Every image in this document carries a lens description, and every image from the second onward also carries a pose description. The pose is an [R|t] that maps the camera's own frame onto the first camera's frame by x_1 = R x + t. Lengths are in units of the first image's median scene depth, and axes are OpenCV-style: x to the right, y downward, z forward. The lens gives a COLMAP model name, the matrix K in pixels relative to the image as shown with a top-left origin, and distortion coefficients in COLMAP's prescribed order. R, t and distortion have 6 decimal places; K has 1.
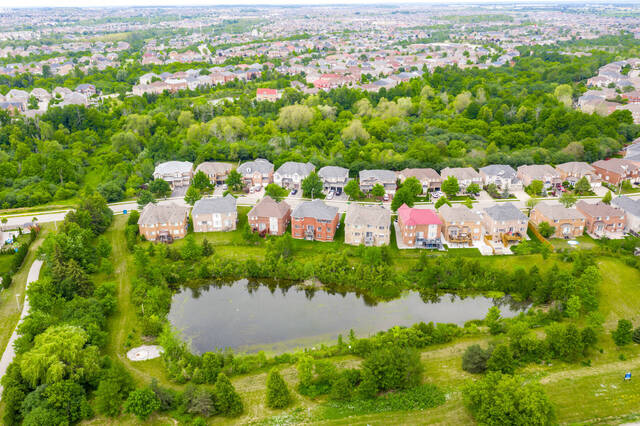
lens RADIAL K [[514.1, 0, 320.0], [0, 514.1, 213.0], [0, 0, 1]] dist [-0.011828, 0.001253]
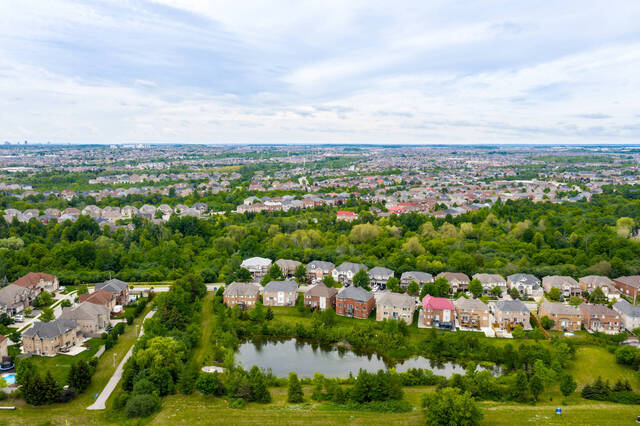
lens RADIAL K [[514.1, 0, 320.0], [0, 514.1, 213.0], [0, 0, 1]] dist [-0.011828, 0.001253]
pose [[0.981426, 0.035766, -0.188479, 0.107355], [-0.081805, 0.966690, -0.242525, 0.091376], [0.173526, 0.253438, 0.951660, -0.221425]]
